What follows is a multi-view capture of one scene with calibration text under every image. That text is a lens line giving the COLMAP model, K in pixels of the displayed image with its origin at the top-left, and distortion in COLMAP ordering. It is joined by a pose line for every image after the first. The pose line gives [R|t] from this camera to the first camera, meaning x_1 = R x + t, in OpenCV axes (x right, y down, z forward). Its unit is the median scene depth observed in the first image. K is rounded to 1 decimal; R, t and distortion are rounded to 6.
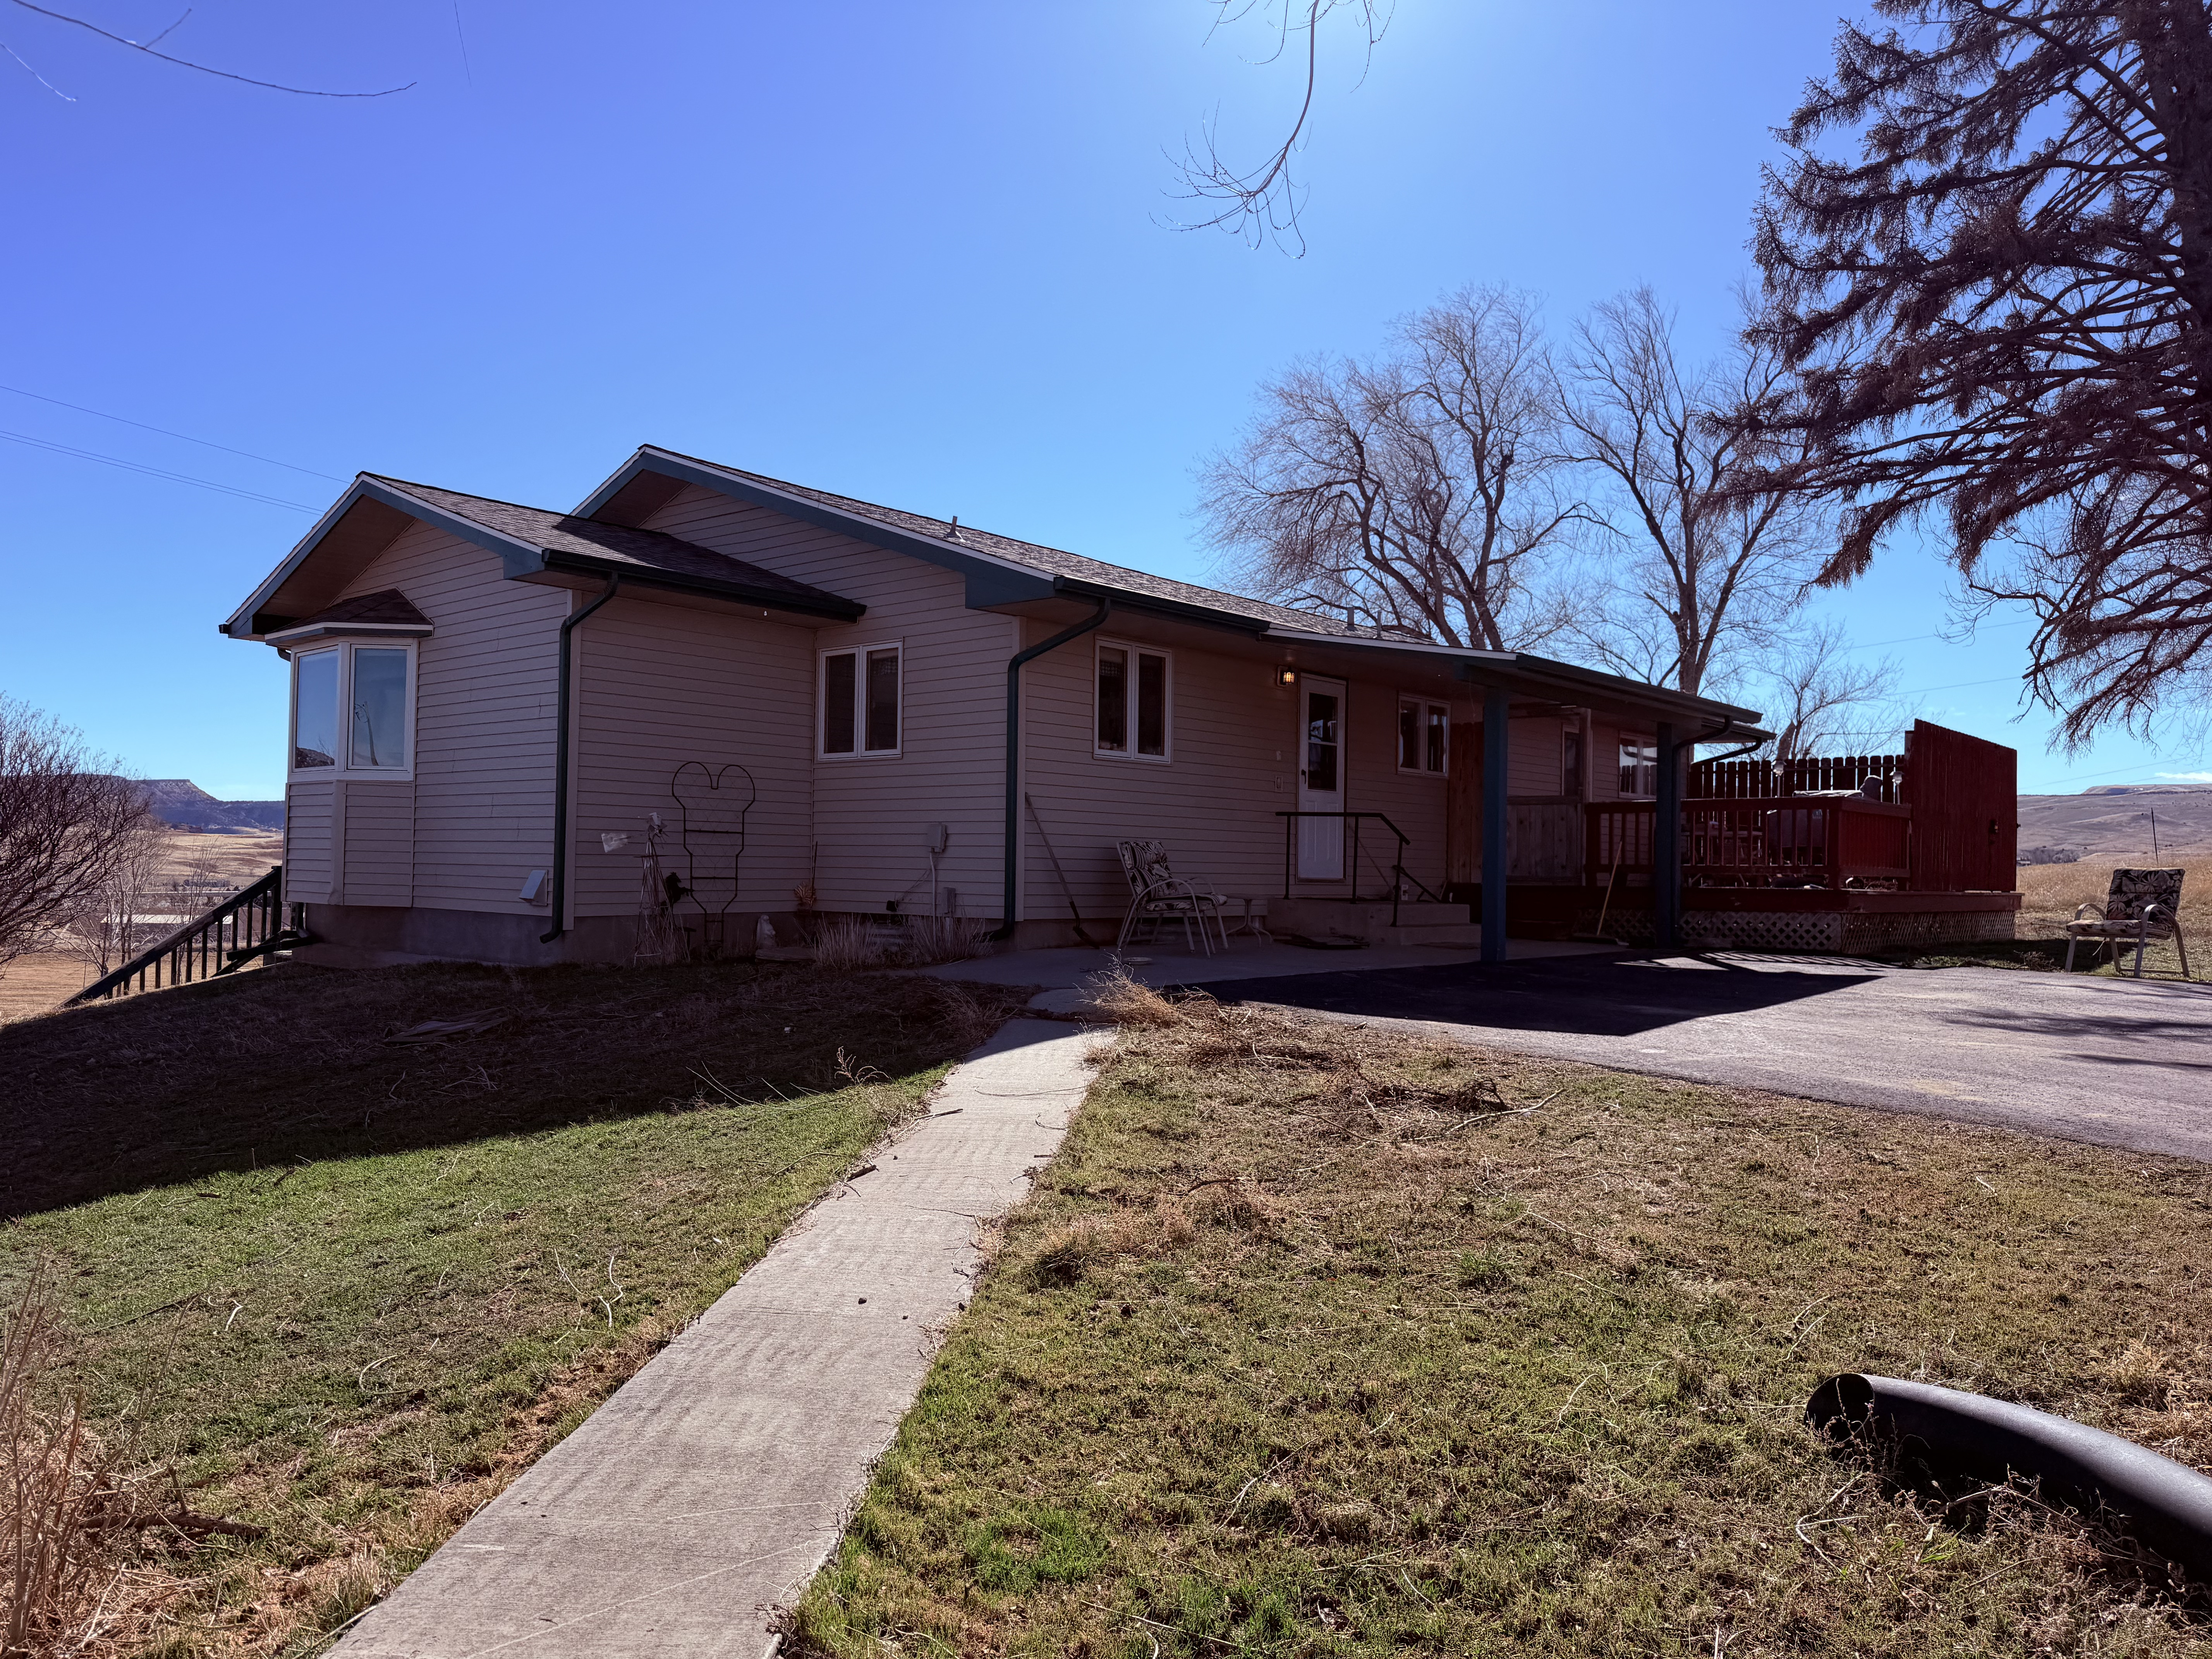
lens RADIAL K [[1571.2, 0, 1102.0], [0, 1571.2, 833.3], [0, 0, 1]] dist [-0.029598, -0.001149]
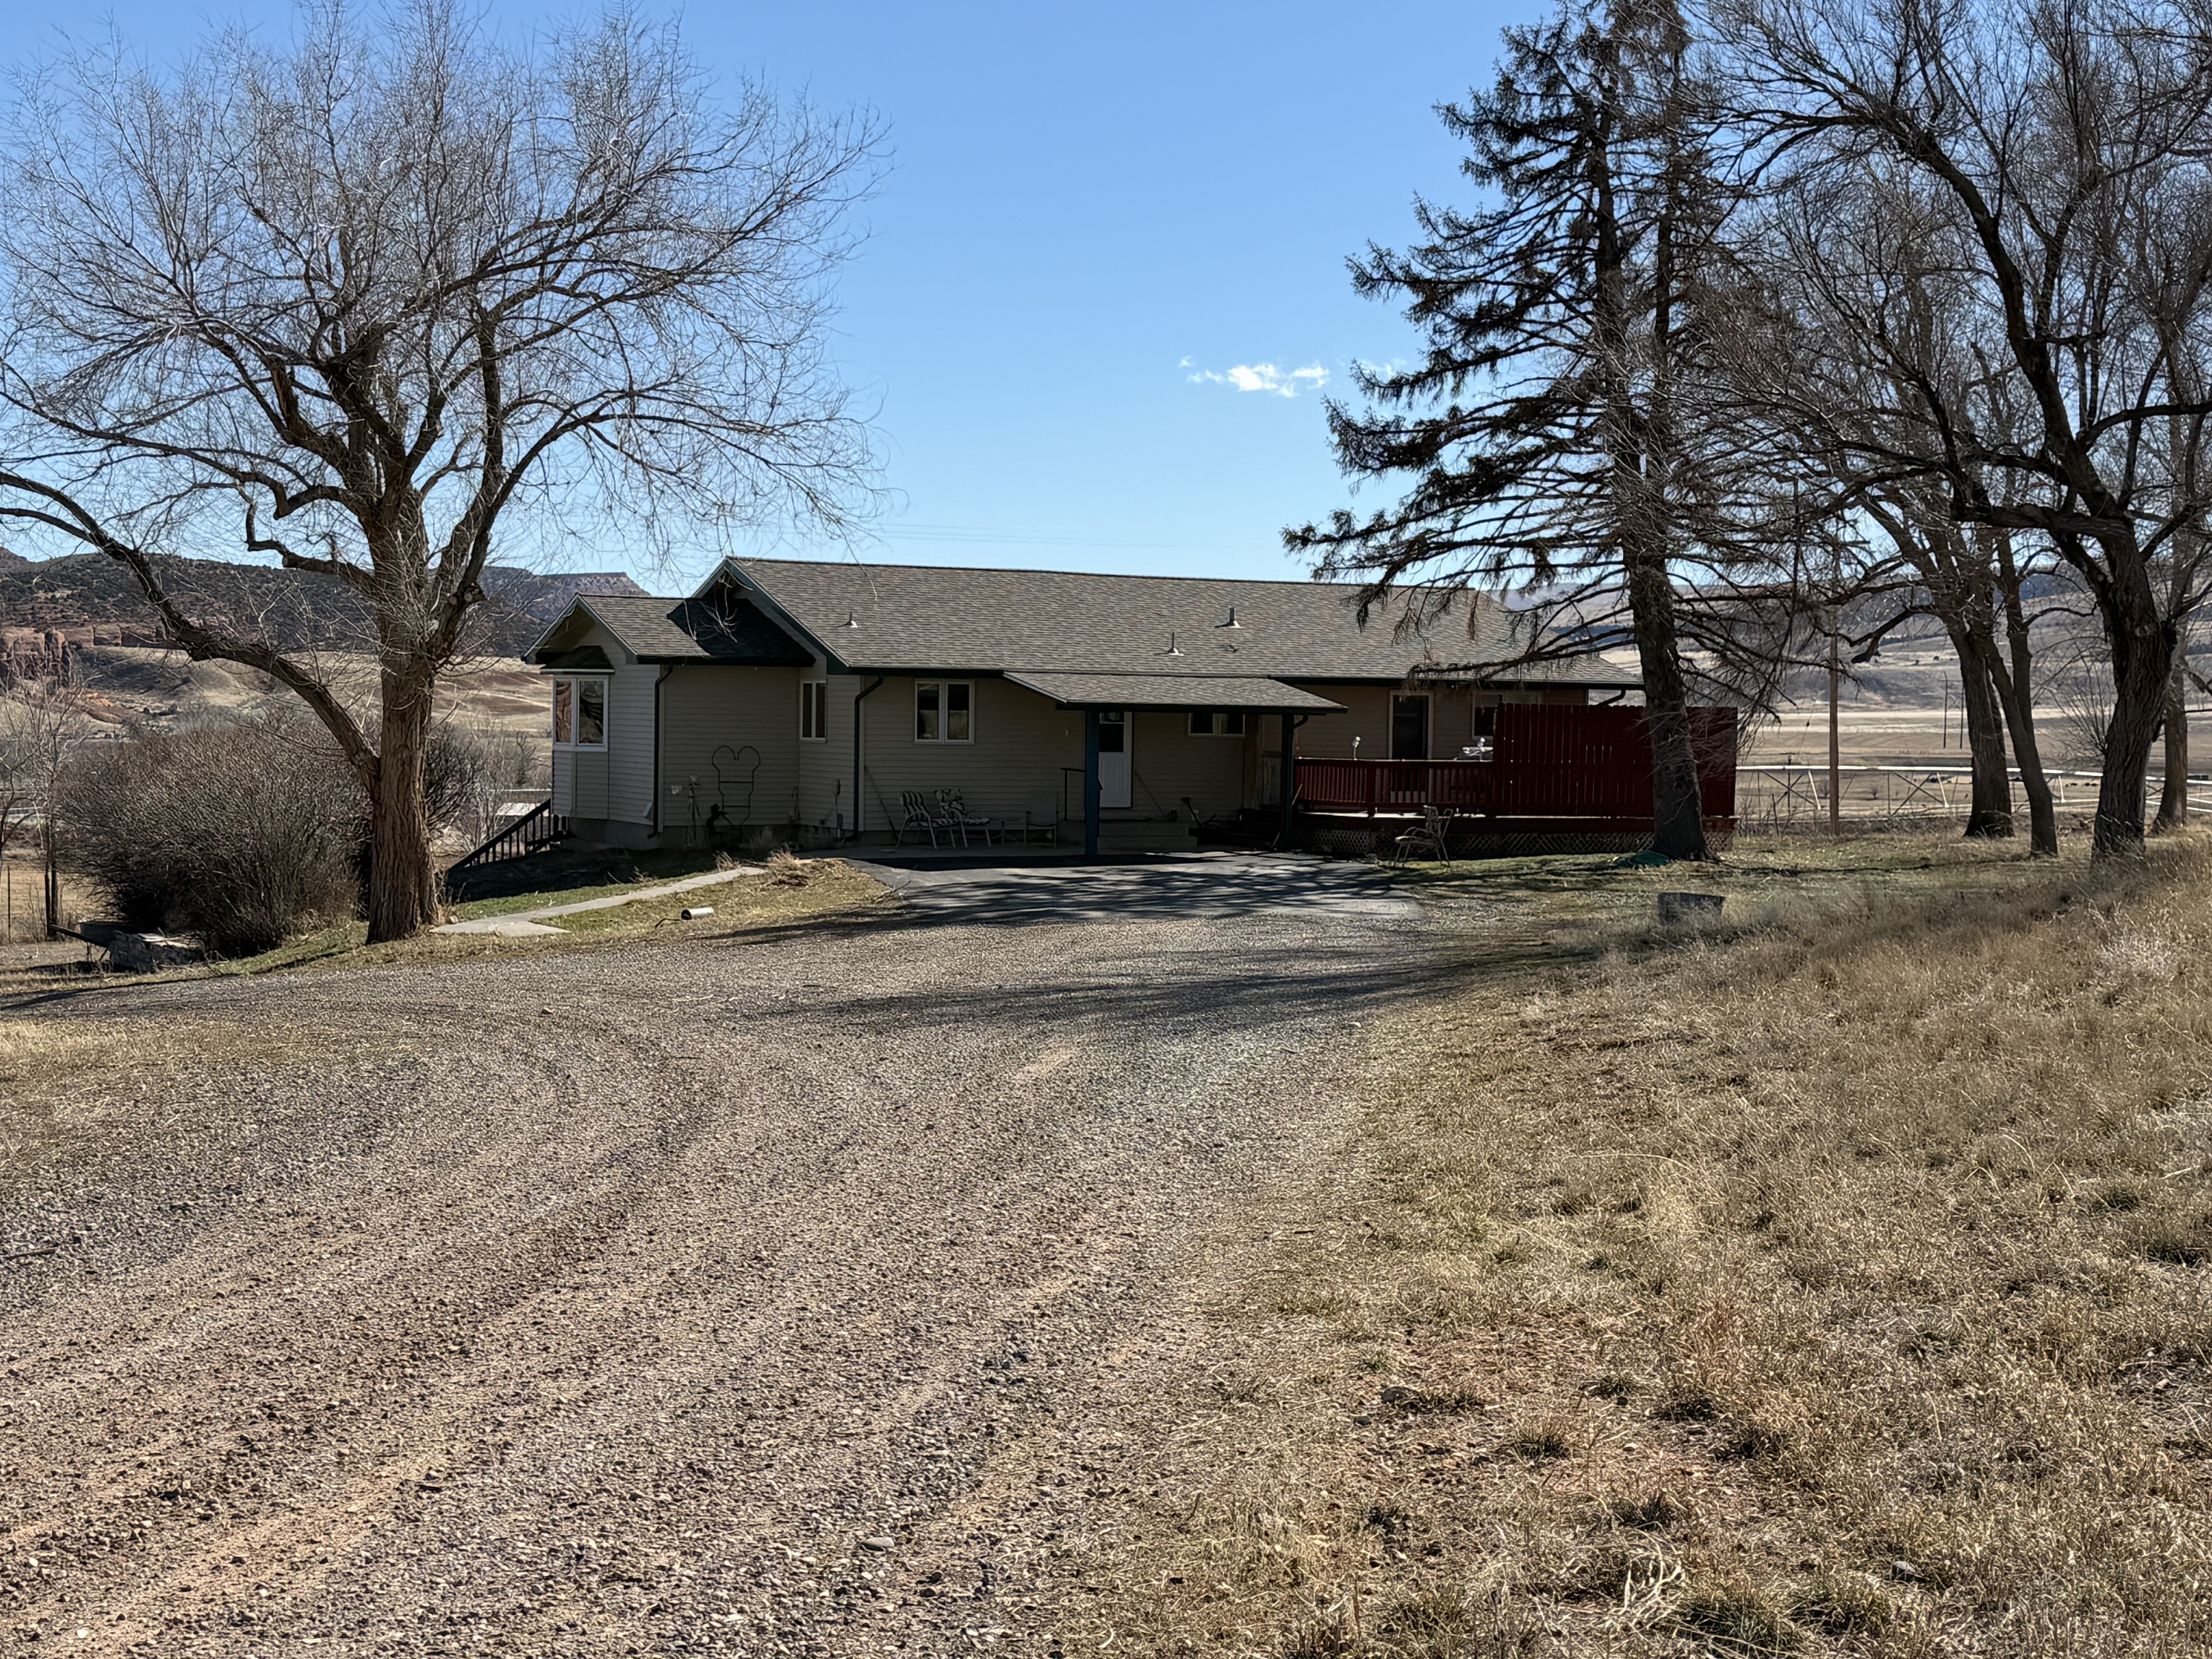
lens RADIAL K [[3087.9, 0, 1106.9], [0, 3087.9, 828.0], [0, 0, 1]] dist [0.010902, 0.000000]
pose [[0.921834, 0.020860, -0.387024, 1.558827], [0.012784, 0.996371, 0.084150, -0.244739], [0.387374, -0.082520, 0.918222, -2.199734]]
